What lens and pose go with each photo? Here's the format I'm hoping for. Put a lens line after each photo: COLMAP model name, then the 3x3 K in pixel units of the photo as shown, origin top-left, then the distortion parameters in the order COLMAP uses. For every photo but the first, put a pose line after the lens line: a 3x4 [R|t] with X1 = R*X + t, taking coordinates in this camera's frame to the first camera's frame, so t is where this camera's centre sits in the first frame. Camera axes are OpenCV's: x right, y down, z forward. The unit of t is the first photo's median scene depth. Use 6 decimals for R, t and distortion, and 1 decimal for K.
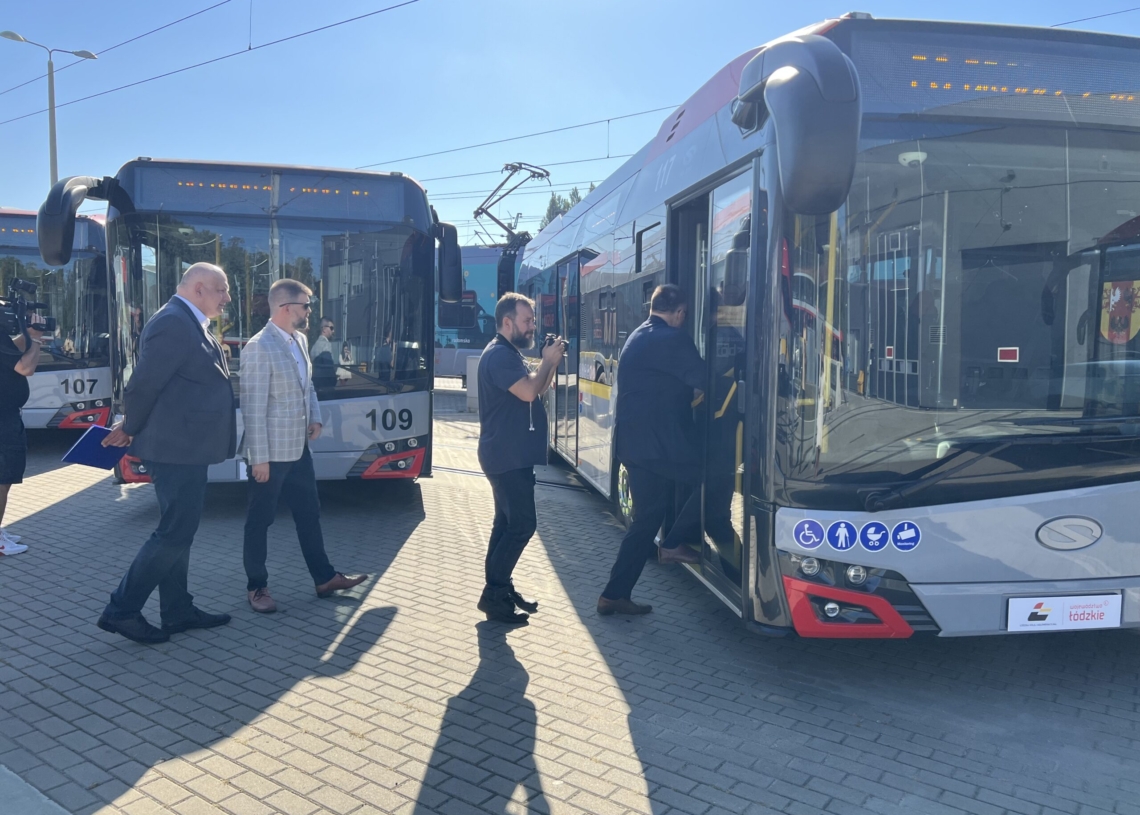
lens RADIAL K [[820.7, 0, 570.0], [0, 820.7, 407.5], [0, 0, 1]] dist [-0.008442, -0.001928]
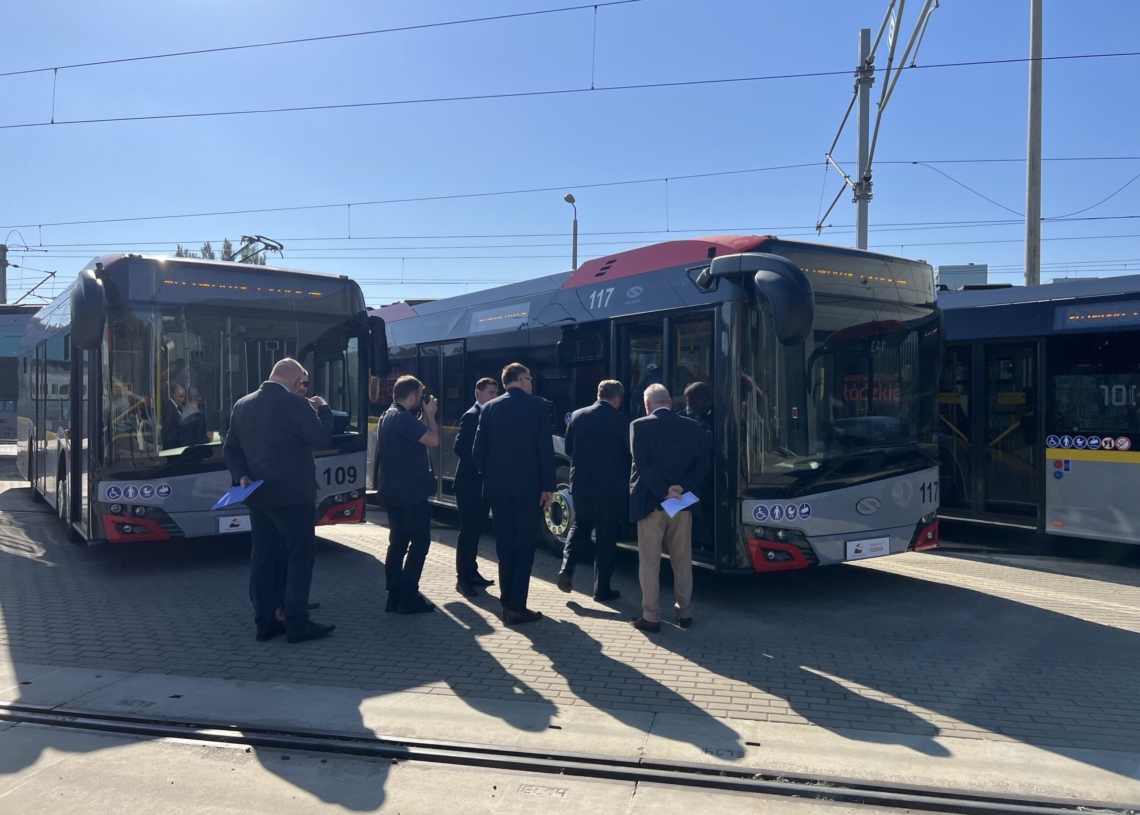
lens RADIAL K [[820.7, 0, 570.0], [0, 820.7, 407.5], [0, 0, 1]] dist [-0.008442, -0.001928]
pose [[0.914412, -0.012129, 0.404602, -0.561438], [0.043796, 0.996648, -0.069102, 0.018263], [-0.402408, 0.080908, 0.911878, -0.344529]]
